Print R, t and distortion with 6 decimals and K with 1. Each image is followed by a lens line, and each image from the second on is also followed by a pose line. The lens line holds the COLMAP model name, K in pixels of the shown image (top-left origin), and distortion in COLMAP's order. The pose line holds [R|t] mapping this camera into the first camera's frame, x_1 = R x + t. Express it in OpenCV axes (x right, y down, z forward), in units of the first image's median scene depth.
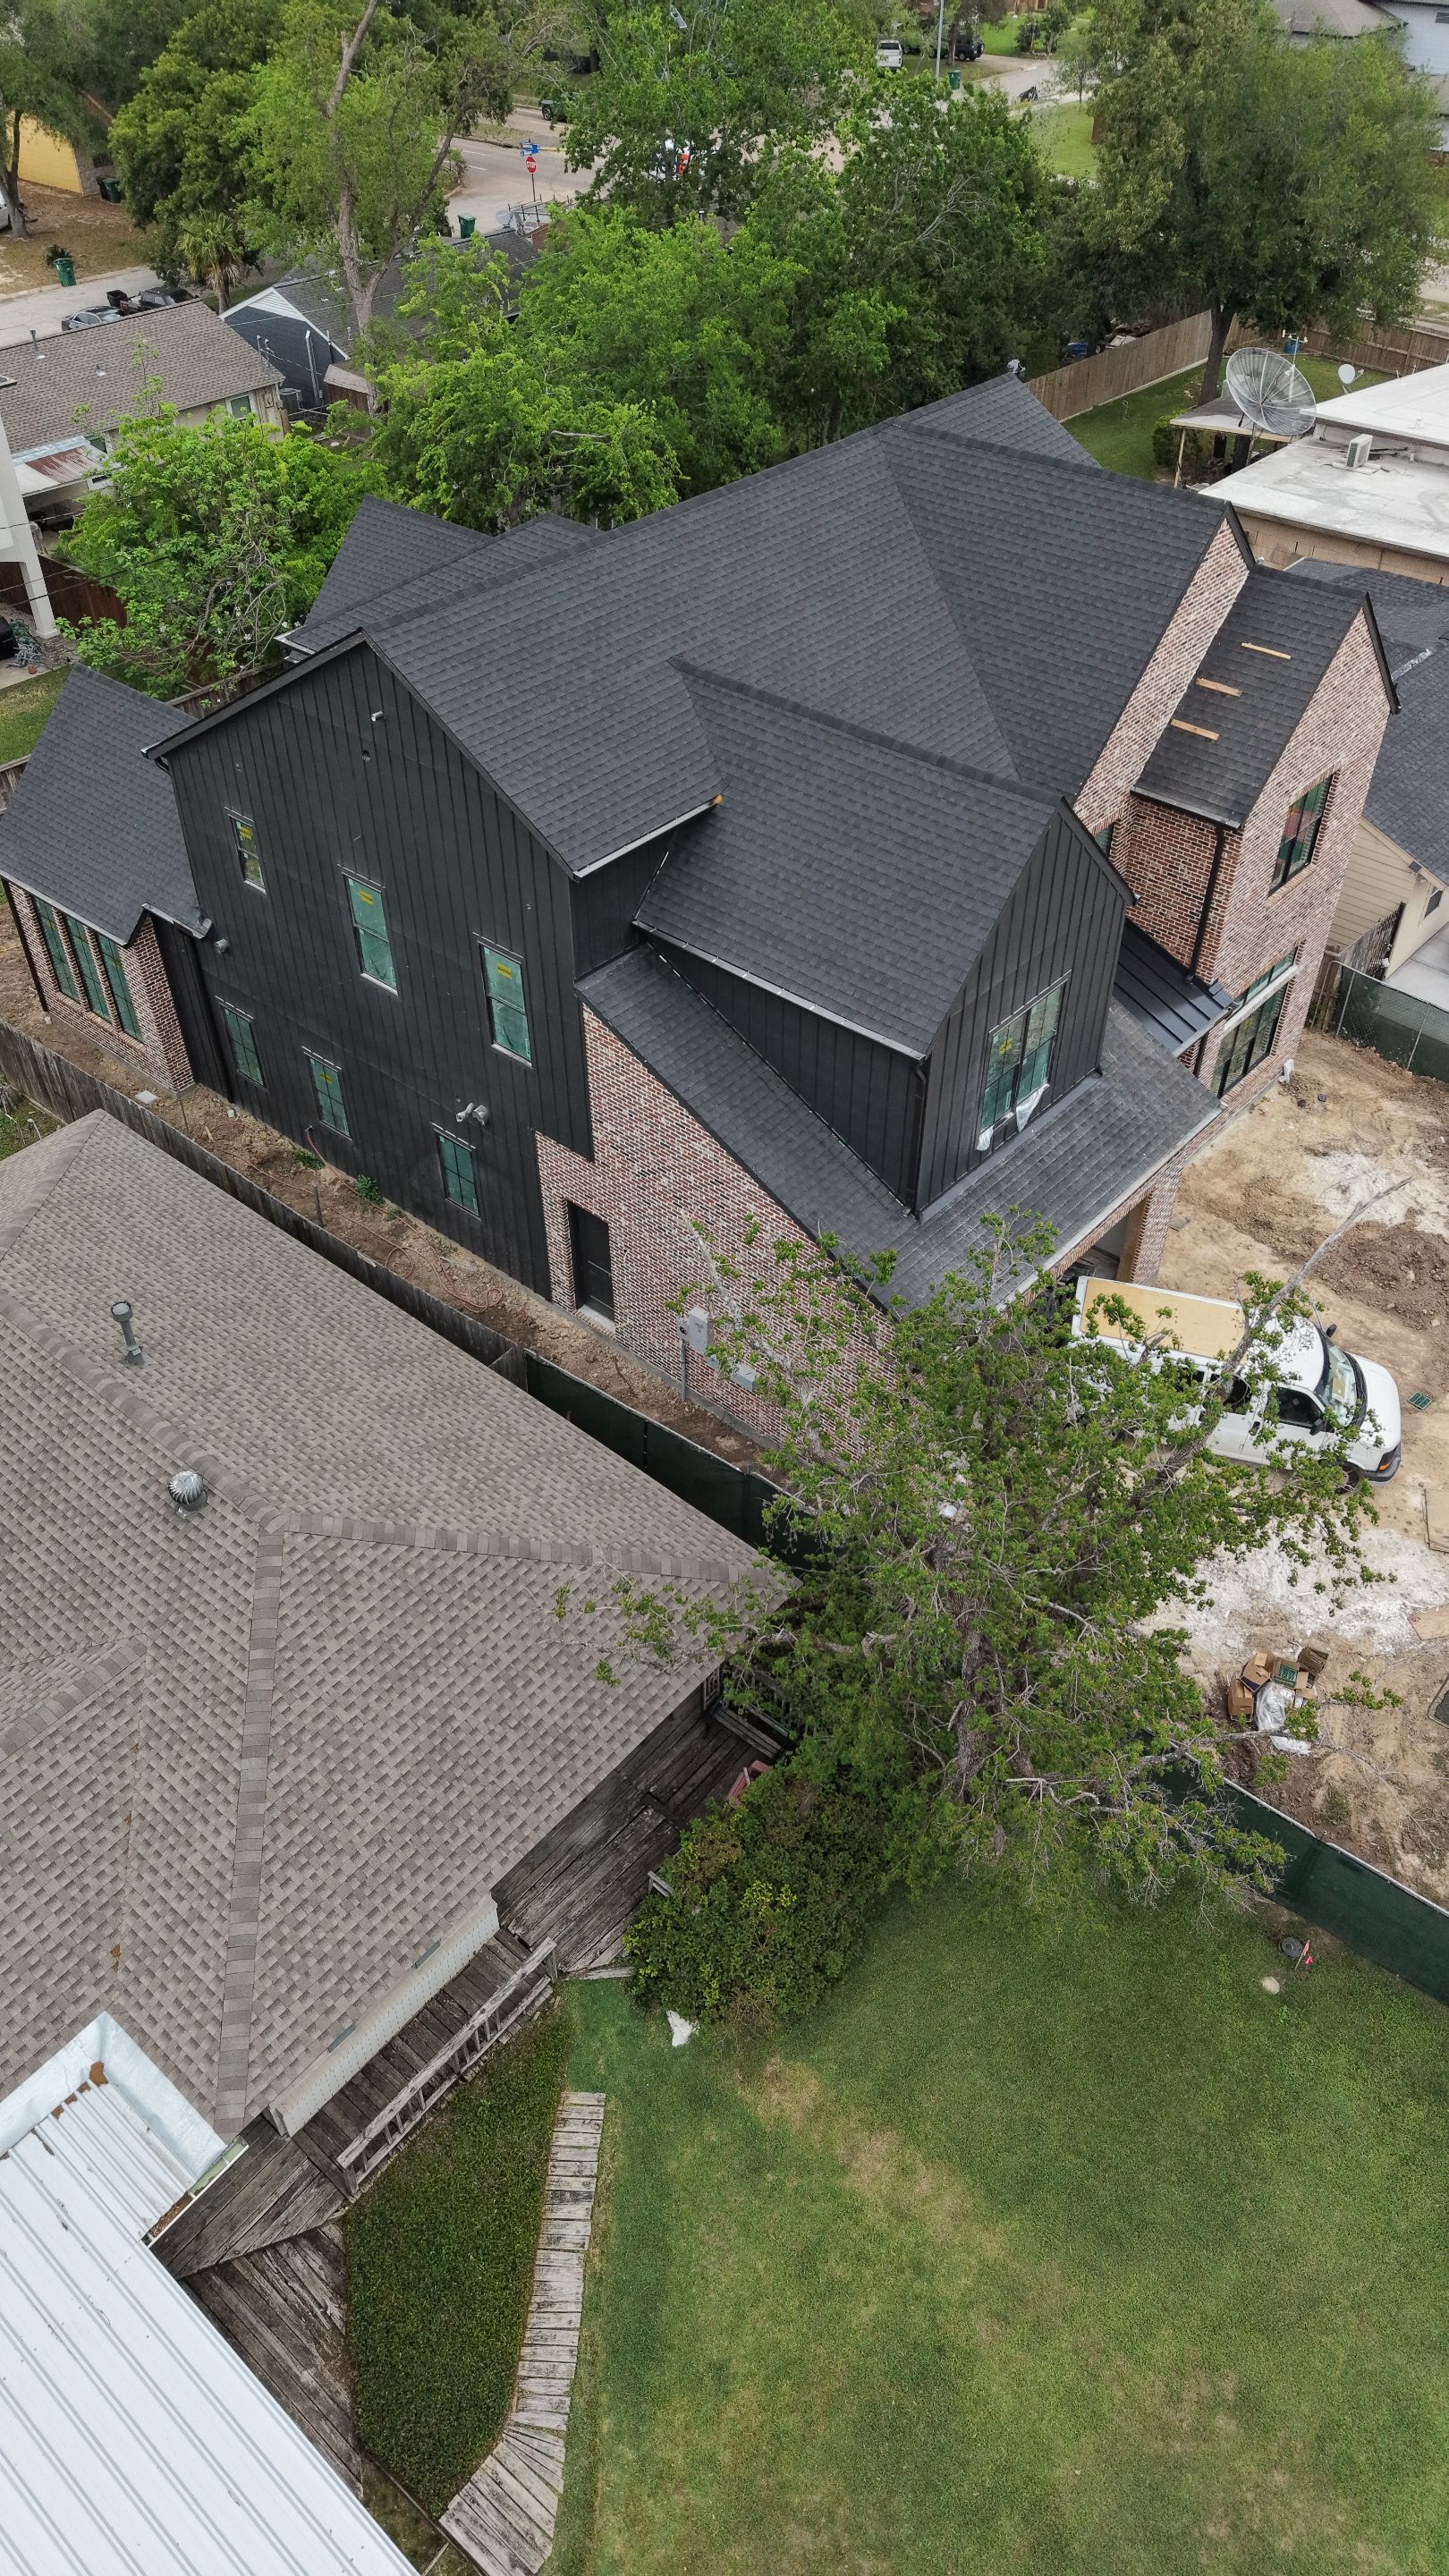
lens RADIAL K [[1738.7, 0, 719.5], [0, 1738.7, 1283.3], [0, 0, 1]] dist [0.042654, -0.048516]
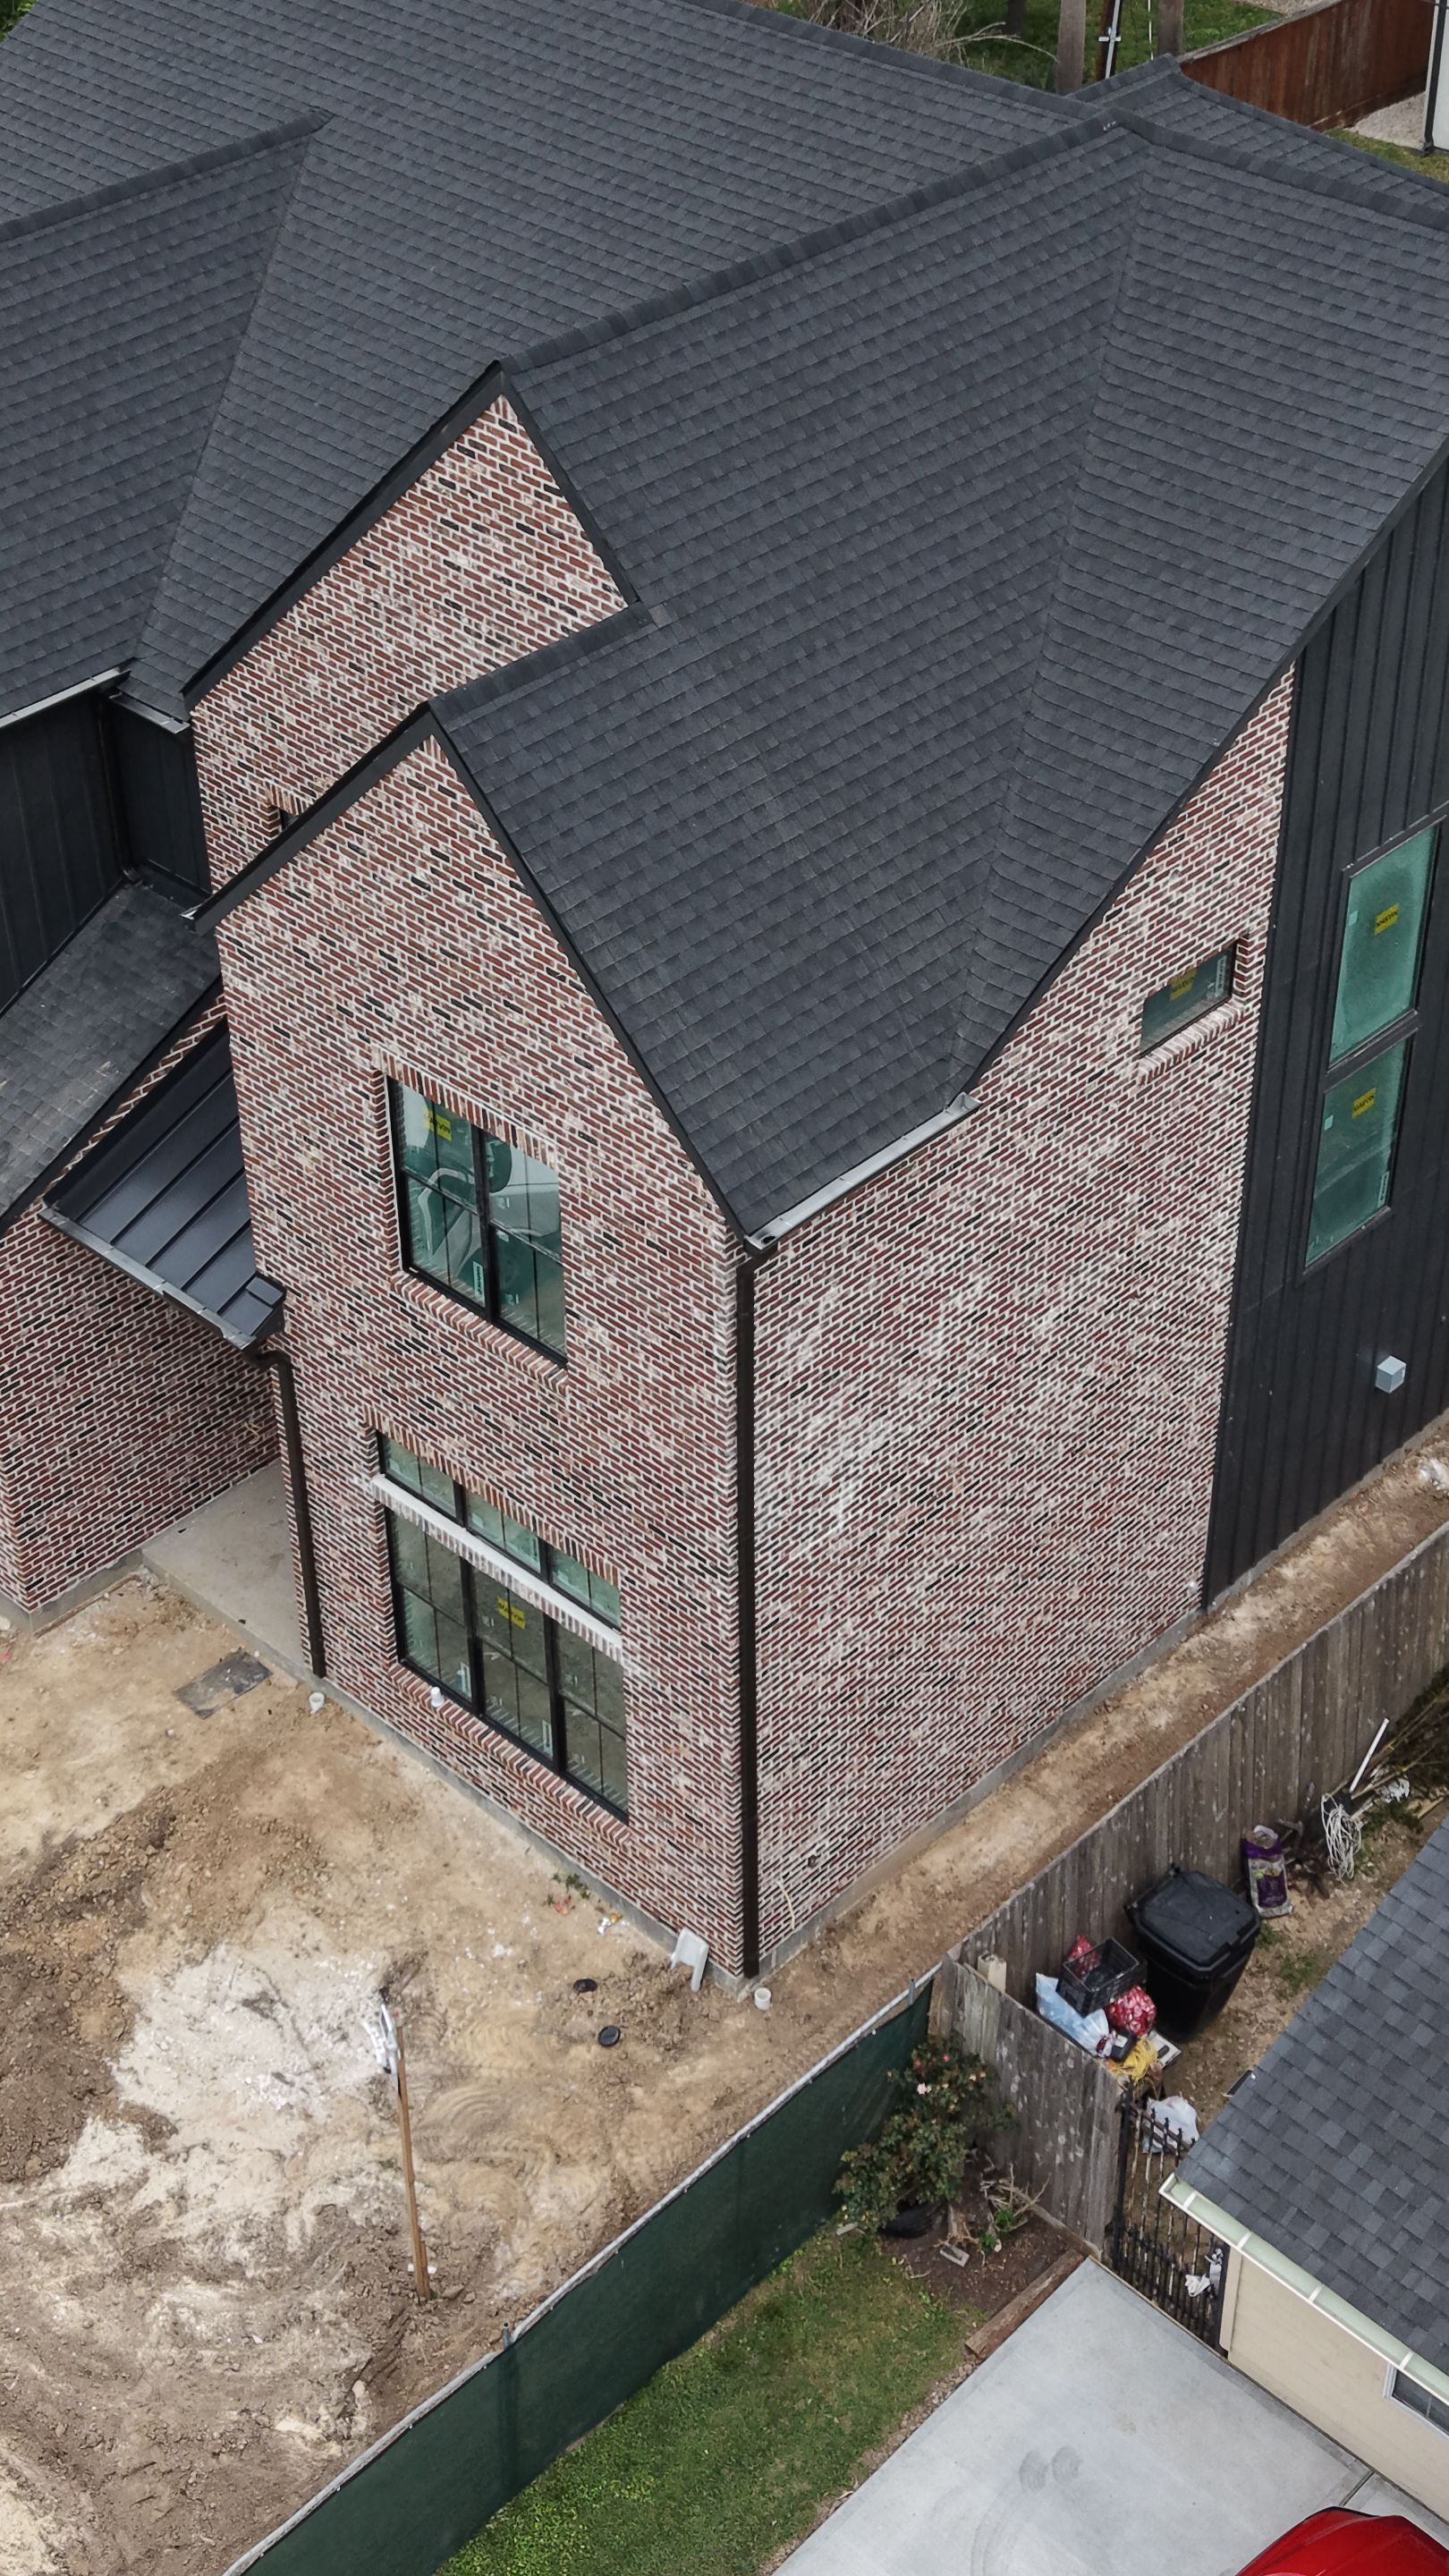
lens RADIAL K [[3507.4, 0, 721.1], [0, 3507.4, 1286.6], [0, 0, 1]] dist [0.262395, -0.983937]
pose [[-0.046089, 0.614105, -0.787877, 0.891782], [-0.667278, 0.568013, 0.481768, -0.616273], [0.743381, 0.547937, 0.383600, 0.652874]]
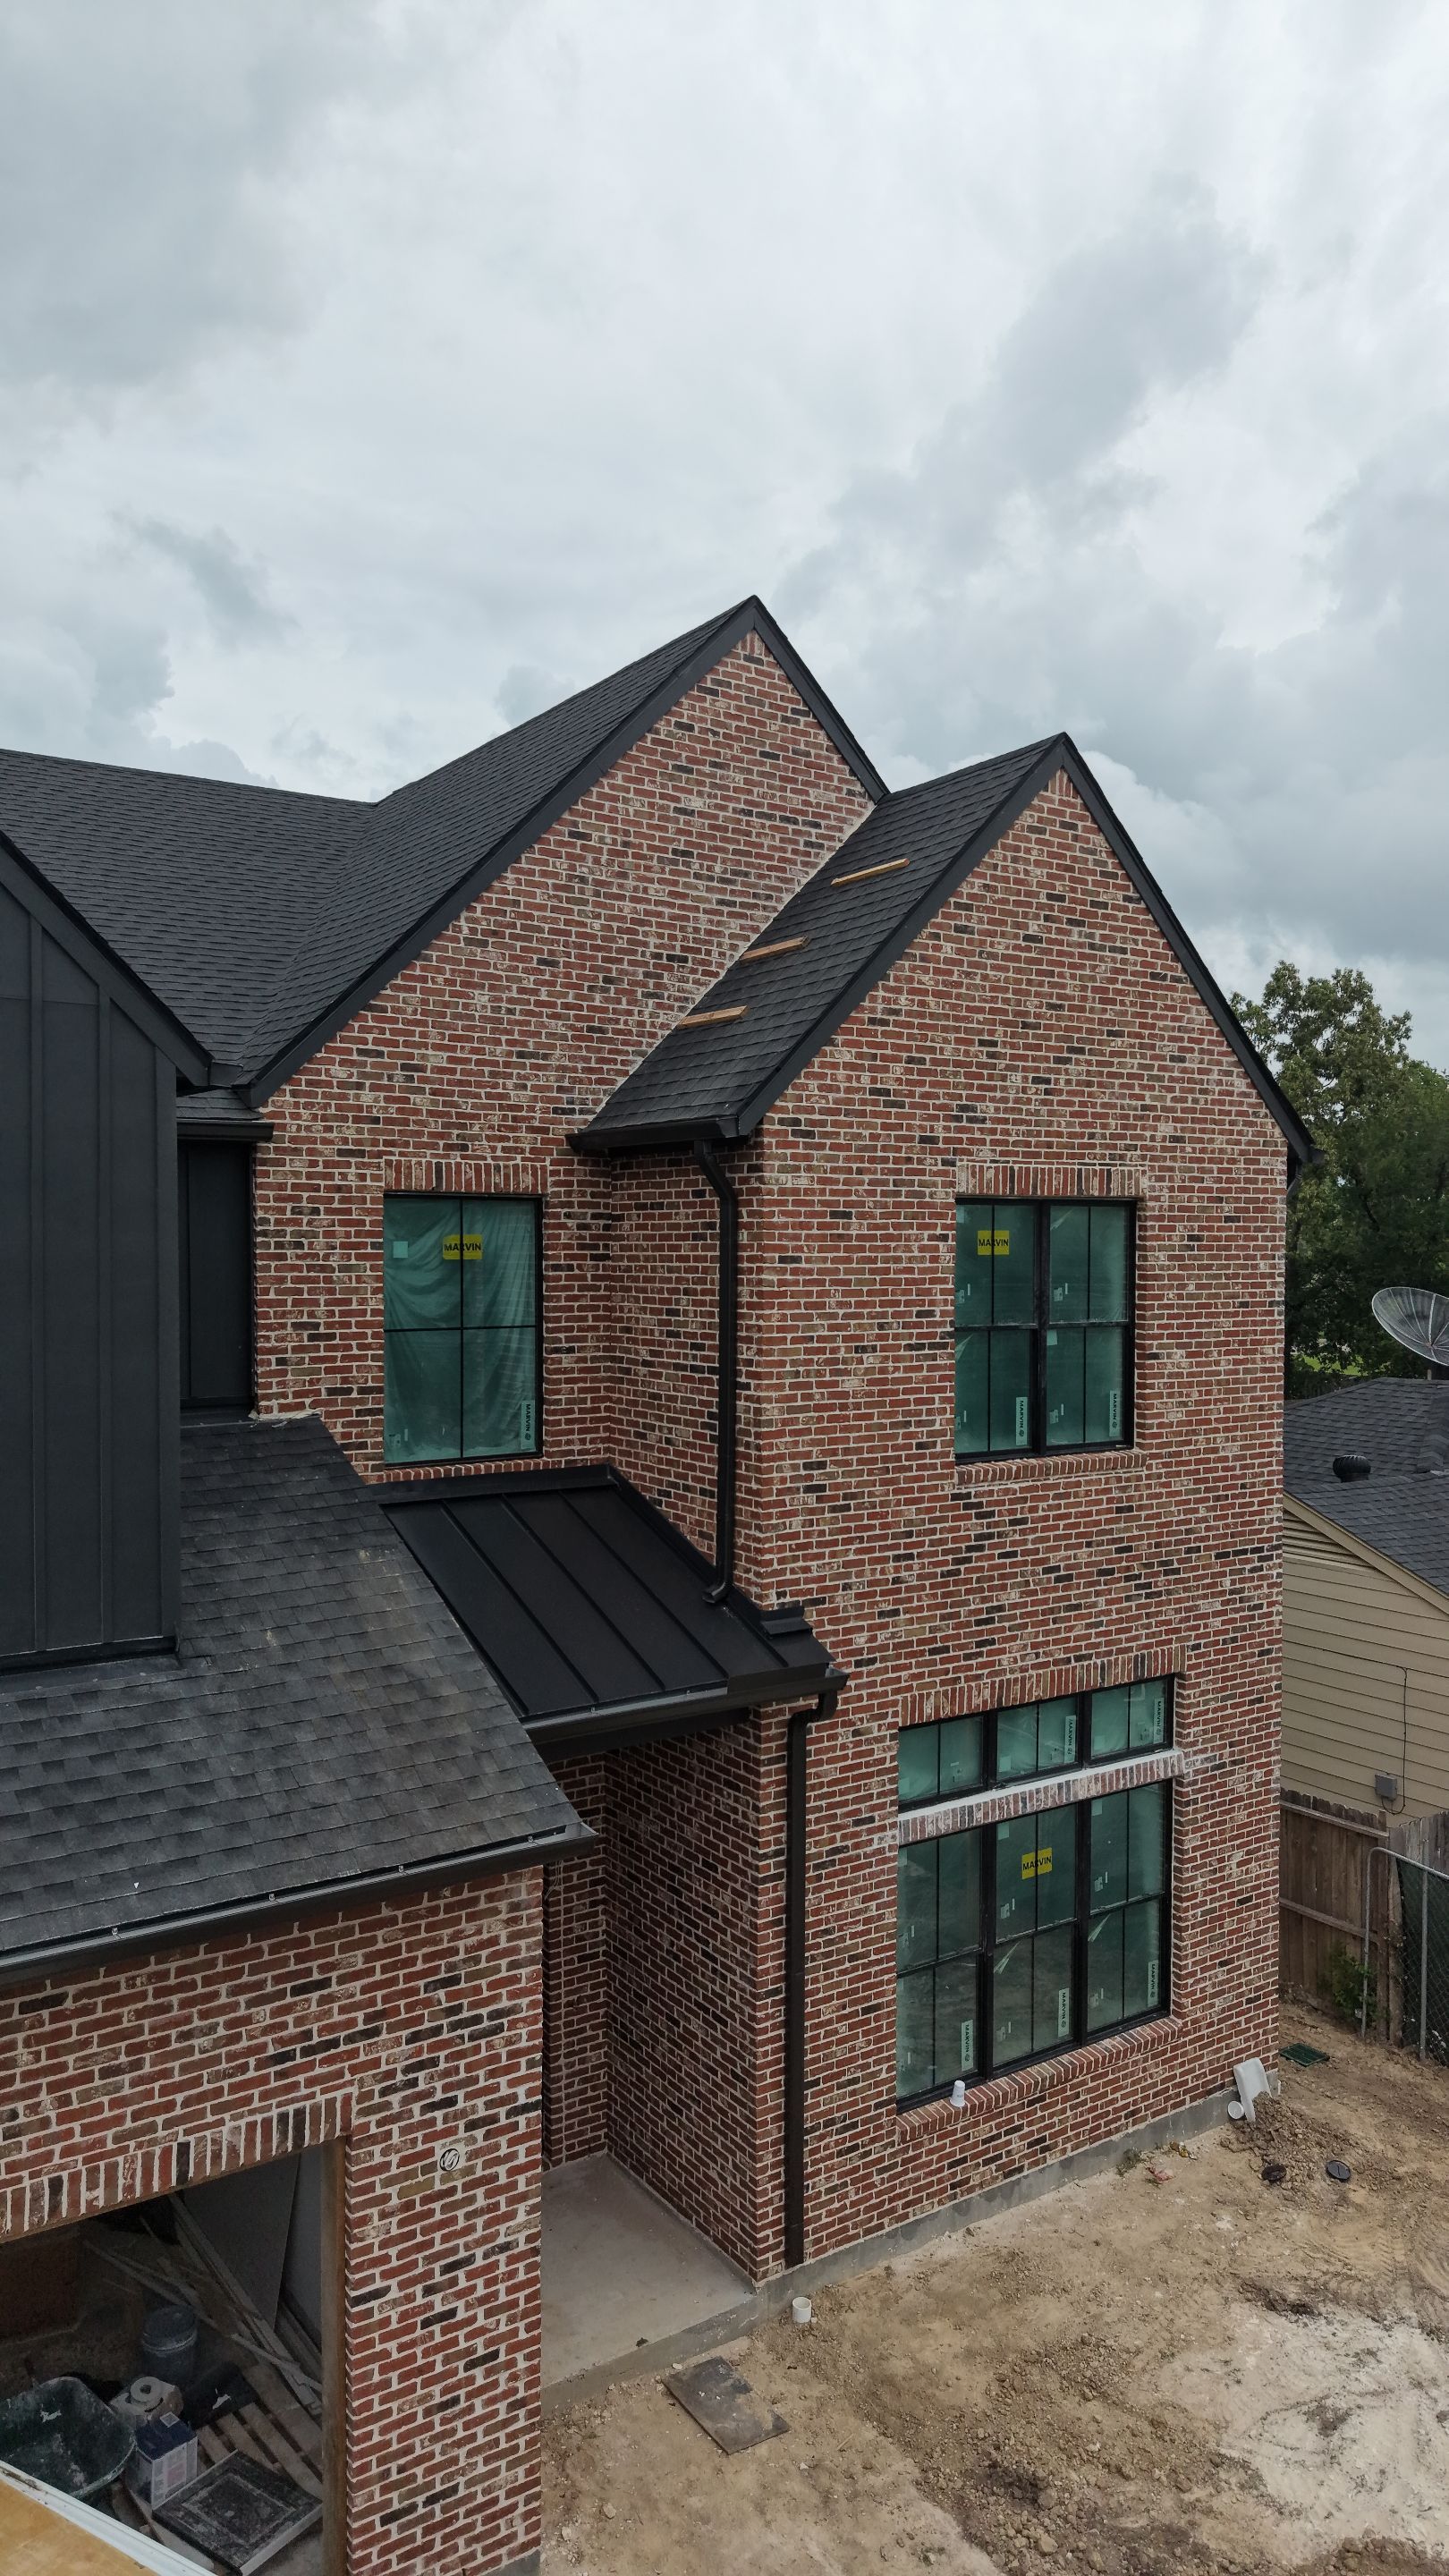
lens RADIAL K [[1711.2, 0, 720.6], [0, 1711.2, 1287.8], [0, 0, 1]] dist [0.066263, -0.086888]
pose [[0.967778, 0.009988, -0.251606, 0.320997], [-0.172891, 0.752812, -0.635125, 0.009135], [0.183068, 0.658160, 0.730282, 0.607869]]
